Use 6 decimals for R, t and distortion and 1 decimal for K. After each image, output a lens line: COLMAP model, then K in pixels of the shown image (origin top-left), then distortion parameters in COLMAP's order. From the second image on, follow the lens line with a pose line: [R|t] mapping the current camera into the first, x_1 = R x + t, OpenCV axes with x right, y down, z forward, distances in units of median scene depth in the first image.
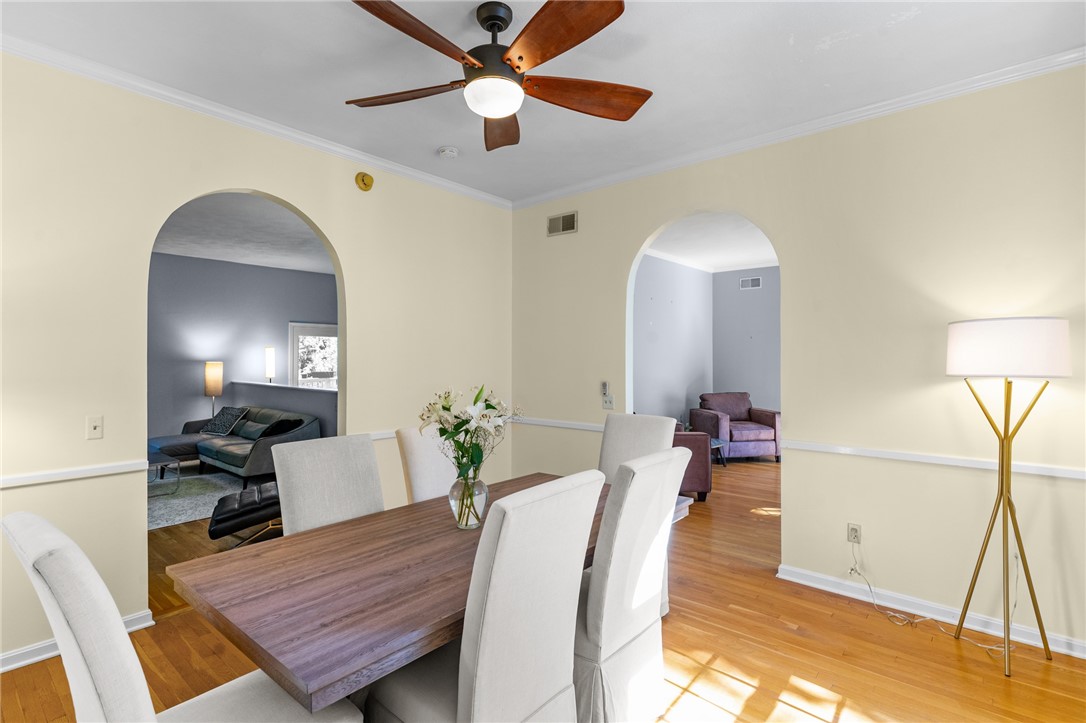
lens RADIAL K [[523.0, 0, 535.5], [0, 523.0, 356.9], [0, 0, 1]] dist [-0.000568, -0.001137]
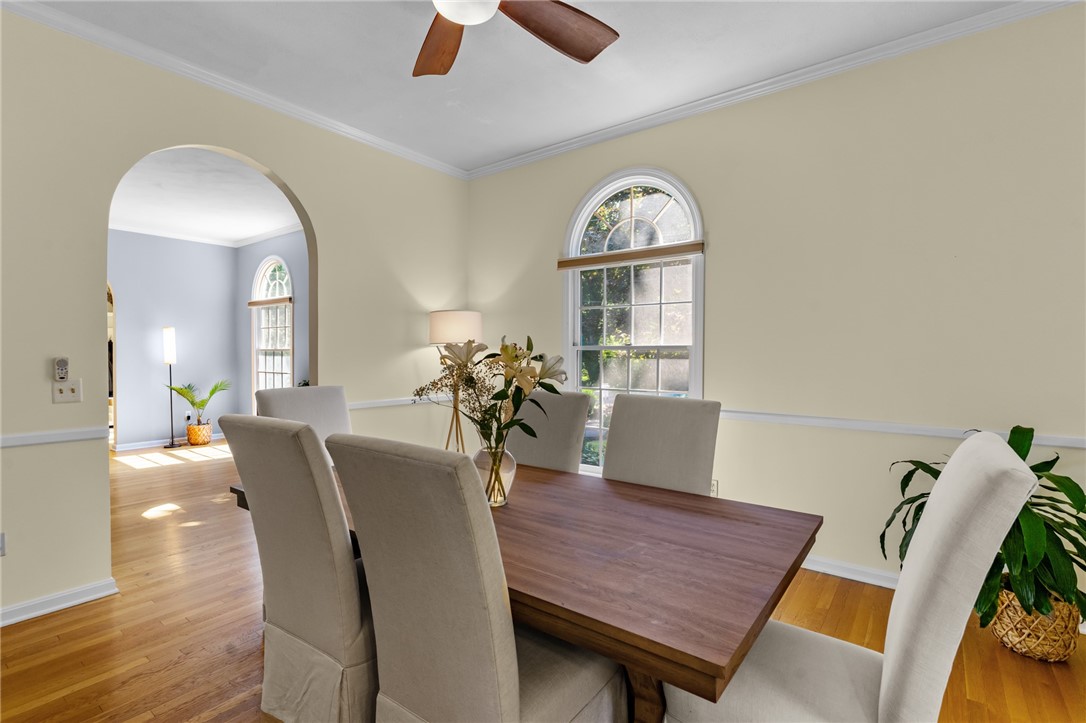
lens RADIAL K [[520.1, 0, 536.1], [0, 520.1, 368.8], [0, 0, 1]] dist [-0.001345, -0.000567]
pose [[-0.057899, -0.026048, 0.997983, -1.123857], [-0.004520, 0.999656, 0.025830, 0.100086], [-0.998312, -0.003015, -0.057997, 1.147729]]
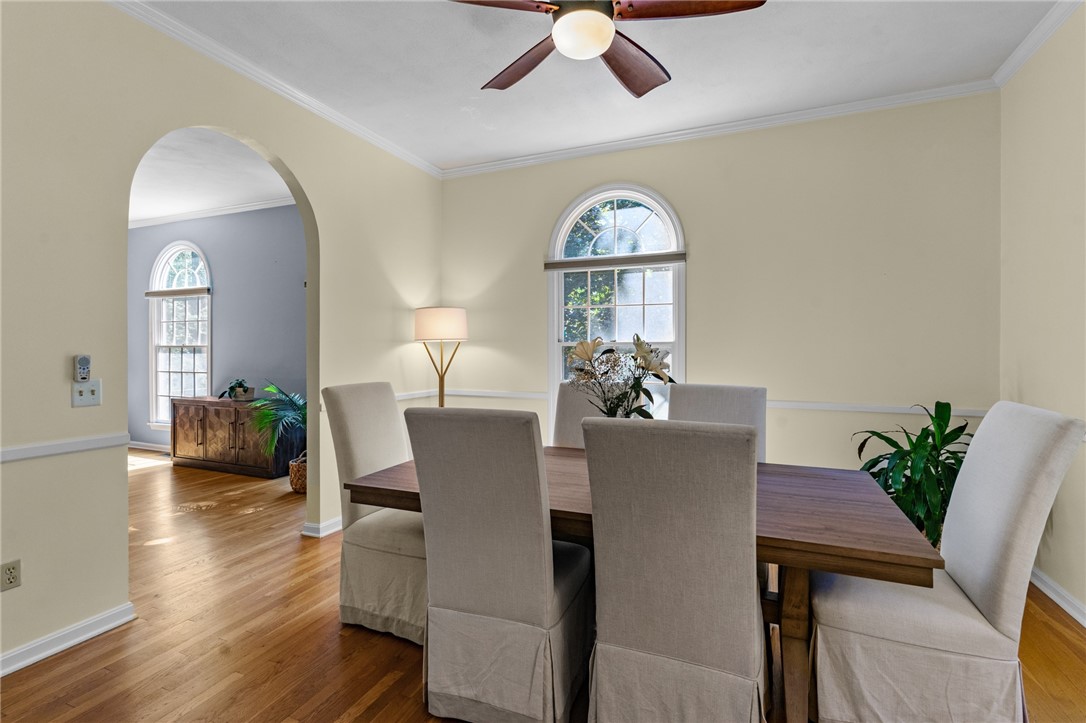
lens RADIAL K [[523.0, 0, 535.5], [0, 523.0, 356.9], [0, 0, 1]] dist [-0.000568, -0.001137]
pose [[-0.305260, -0.009020, 0.952226, -1.165879], [-0.000232, 0.999956, 0.009398, 0.103585], [-0.952269, 0.002648, -0.305248, 1.681709]]
